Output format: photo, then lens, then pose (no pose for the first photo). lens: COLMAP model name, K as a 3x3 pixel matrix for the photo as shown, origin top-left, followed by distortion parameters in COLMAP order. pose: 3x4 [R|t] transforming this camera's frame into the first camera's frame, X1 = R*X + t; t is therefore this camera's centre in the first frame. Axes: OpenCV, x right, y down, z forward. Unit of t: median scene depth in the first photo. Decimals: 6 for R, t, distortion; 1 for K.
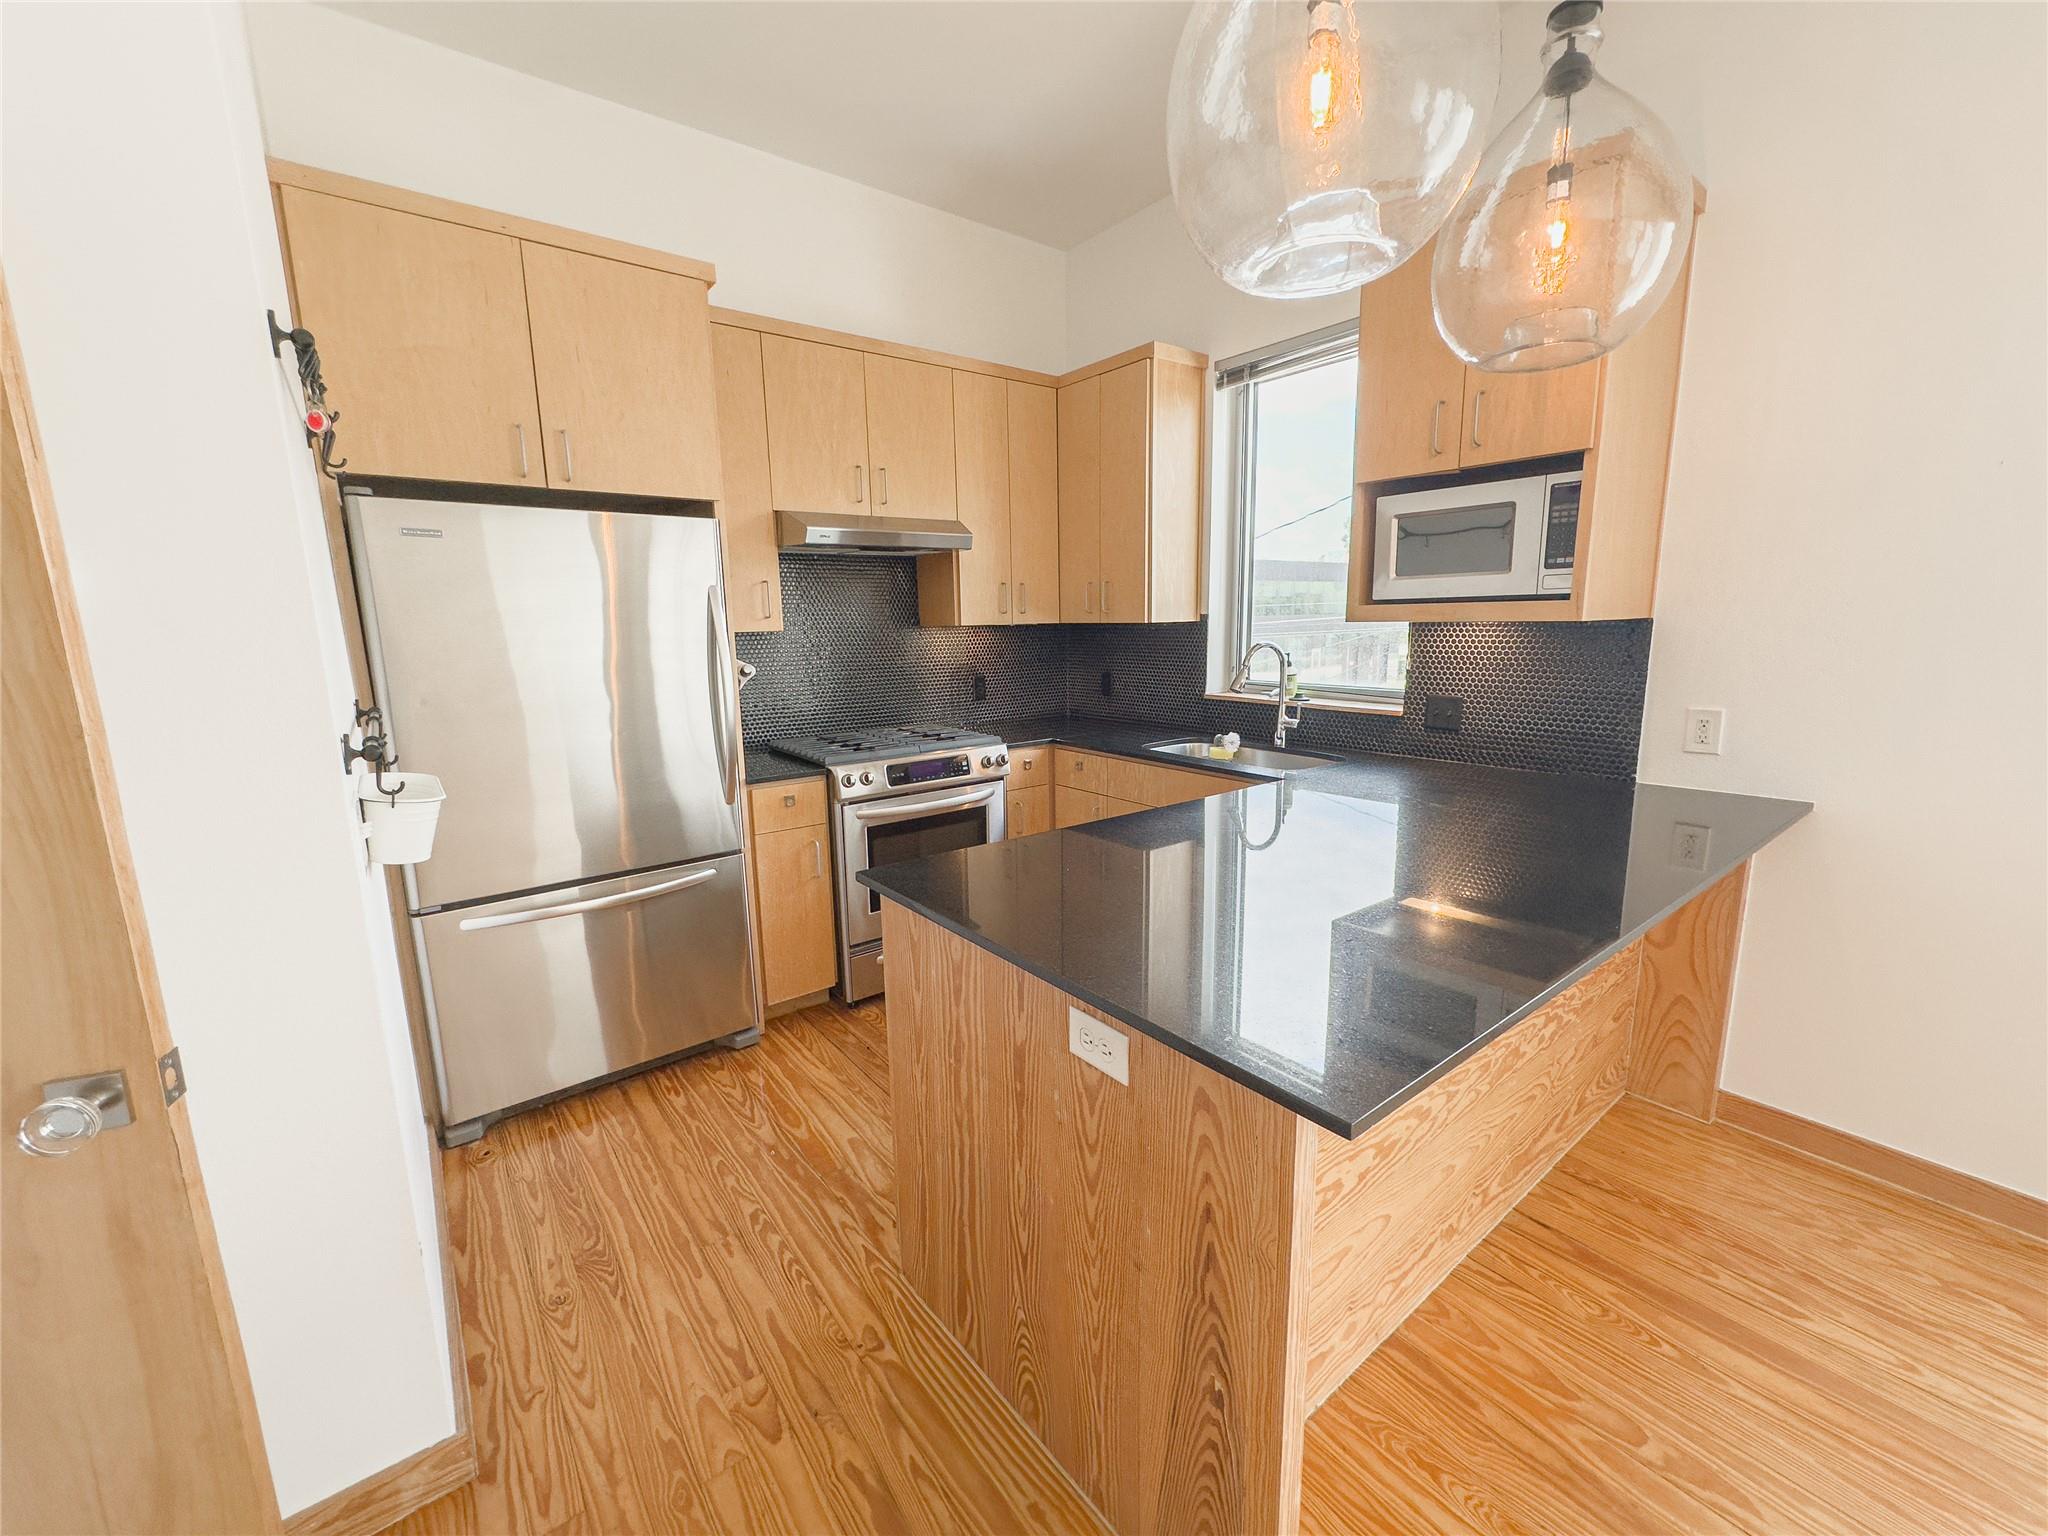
lens RADIAL K [[822.5, 0, 1026.2], [0, 822.5, 762.1], [0, 0, 1]] dist [-0.001945, -0.000071]
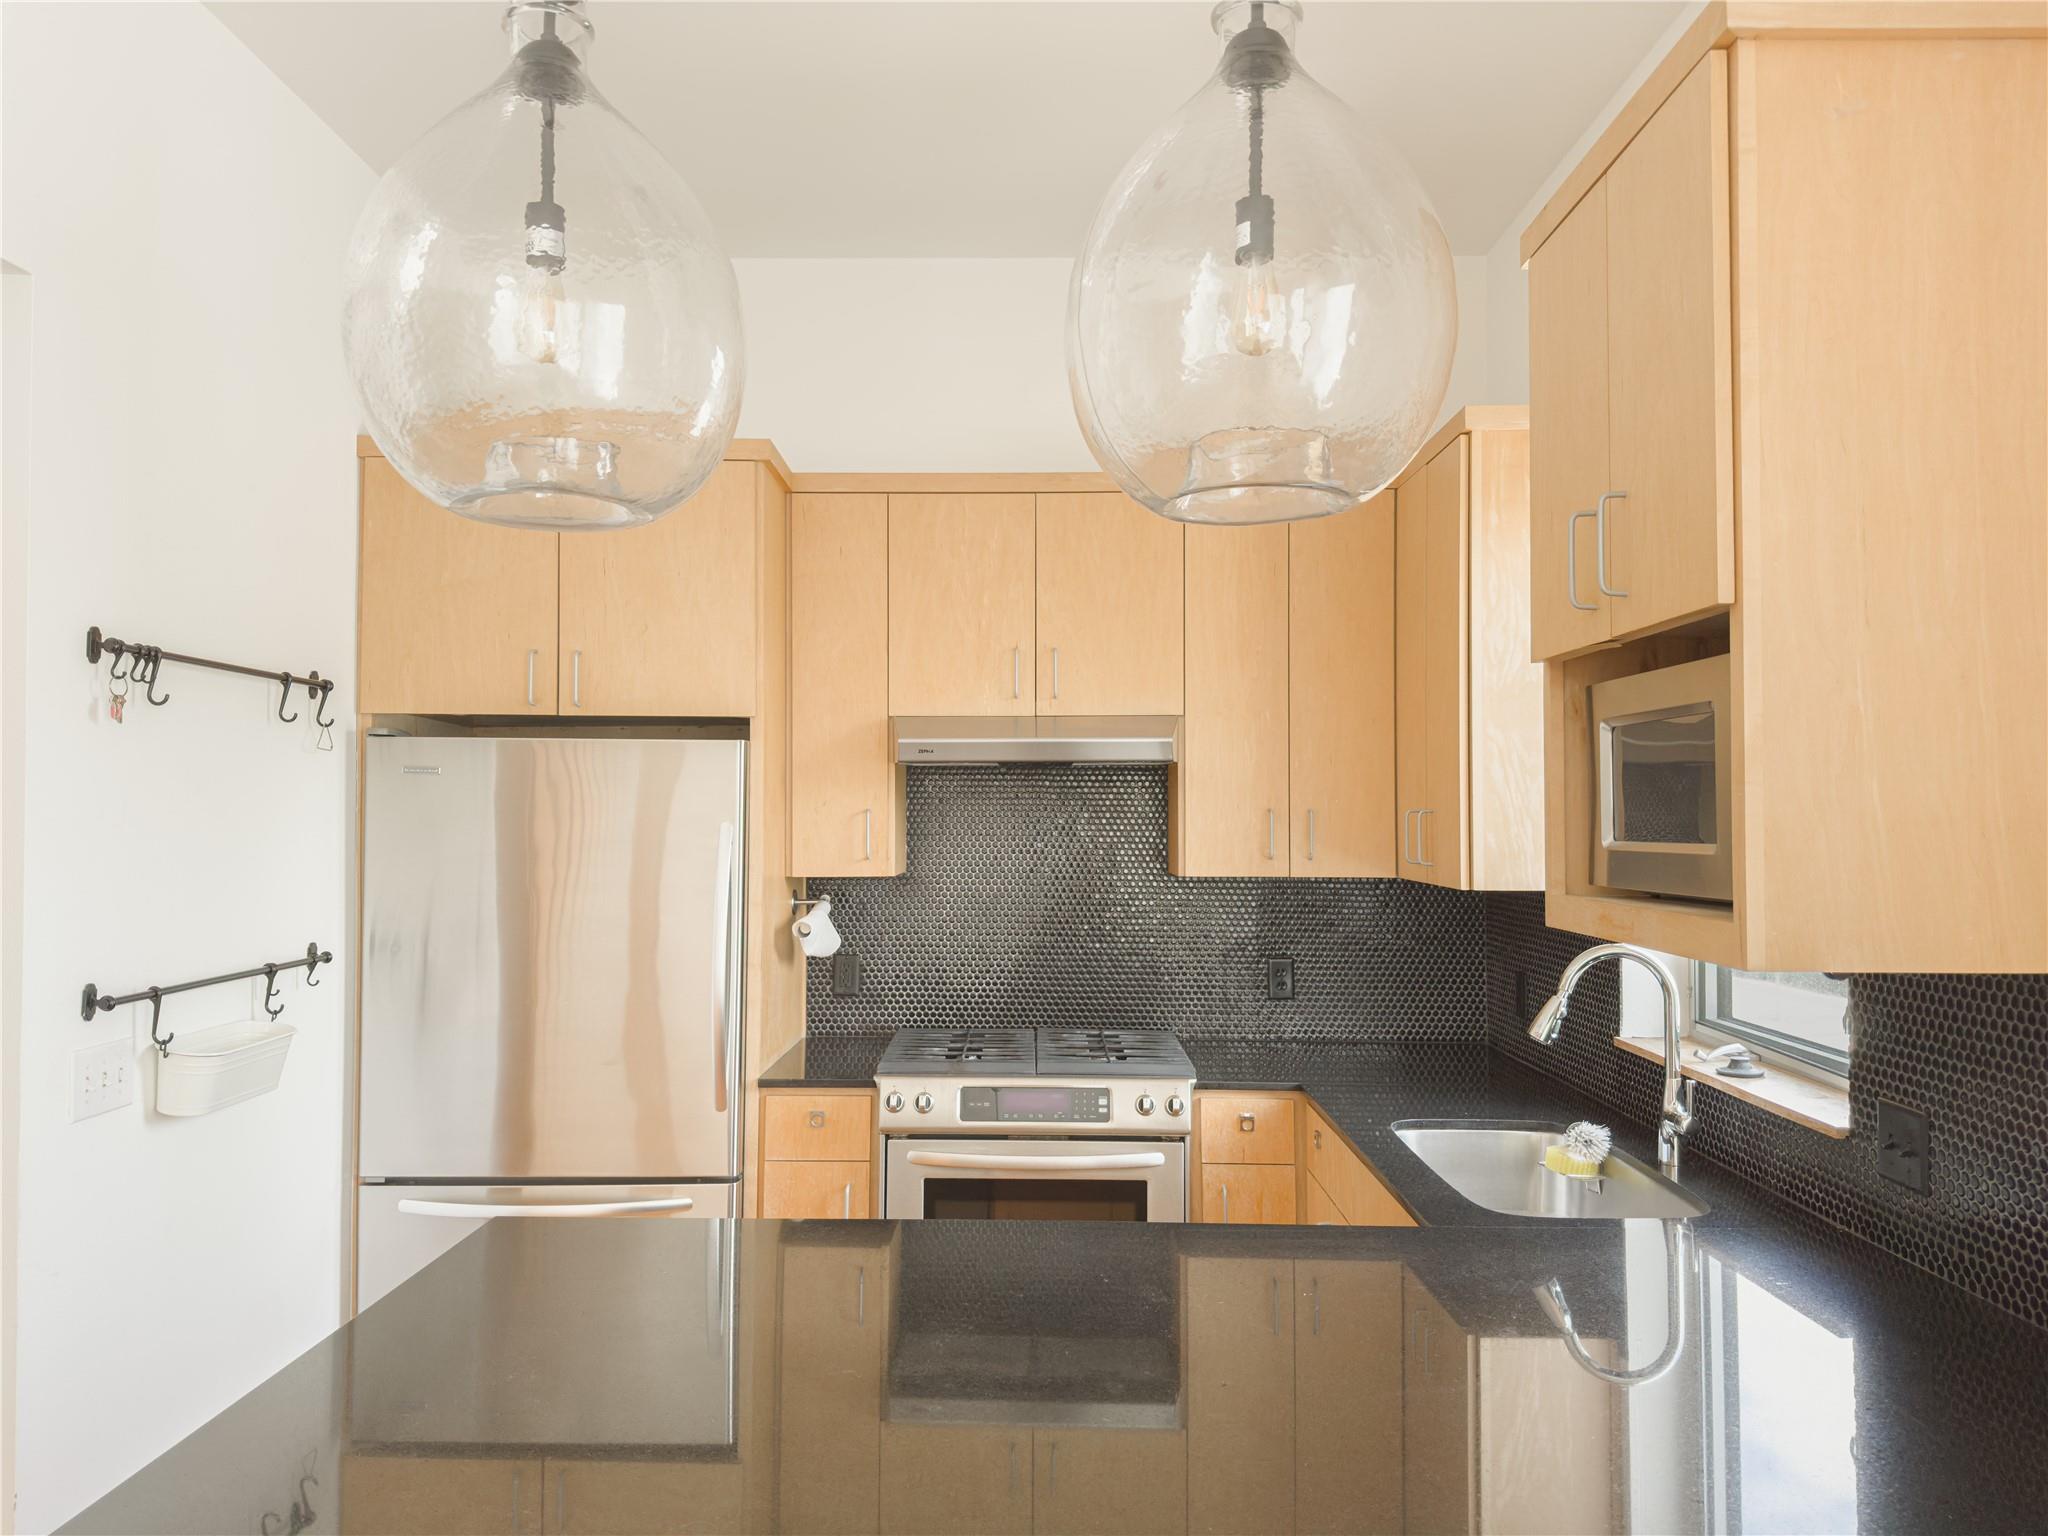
lens RADIAL K [[1405.4, 0, 1021.8], [0, 1405.4, 761.4], [0, 0, 1]] dist [0.045710, -0.000414]
pose [[0.781579, -0.001501, -0.623804, 0.579082], [-0.124887, 0.979375, -0.158831, -0.079540], [0.611177, 0.202044, 0.765272, 0.109085]]
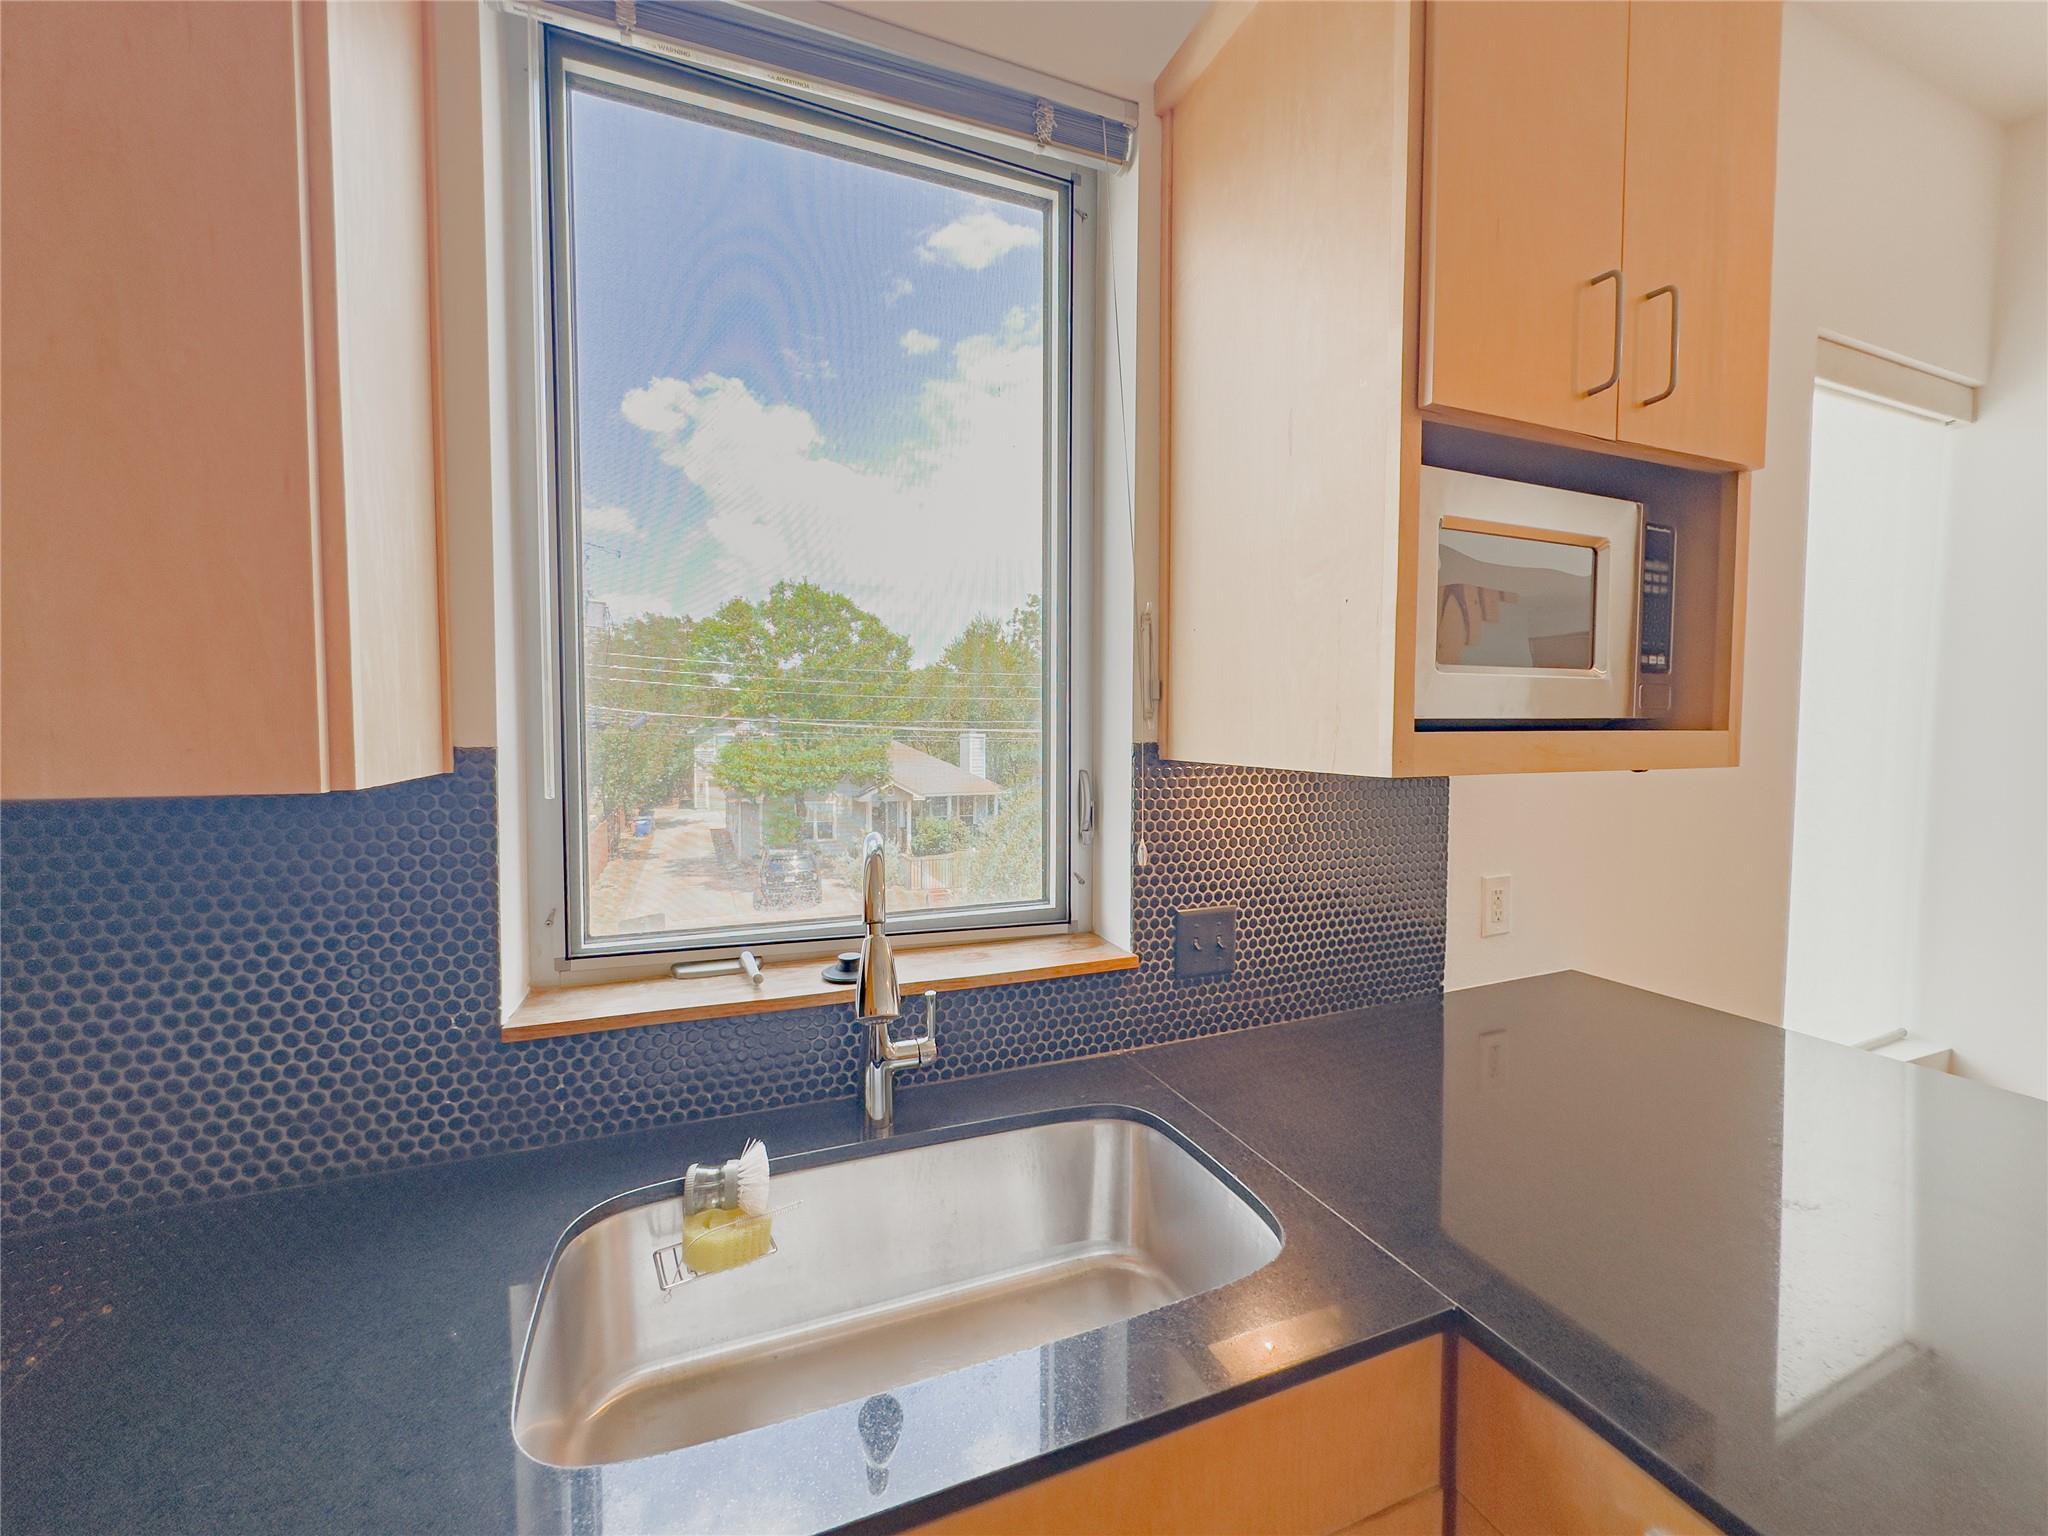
lens RADIAL K [[822.5, 0, 1028.6], [0, 822.5, 772.0], [0, 0, 1]] dist [-0.001945, -0.000071]
pose [[0.264259, -0.029093, 0.964013, -0.004629], [0.164957, 0.986180, -0.015456, -0.165015], [-0.950240, 0.163105, 0.265406, 0.905176]]
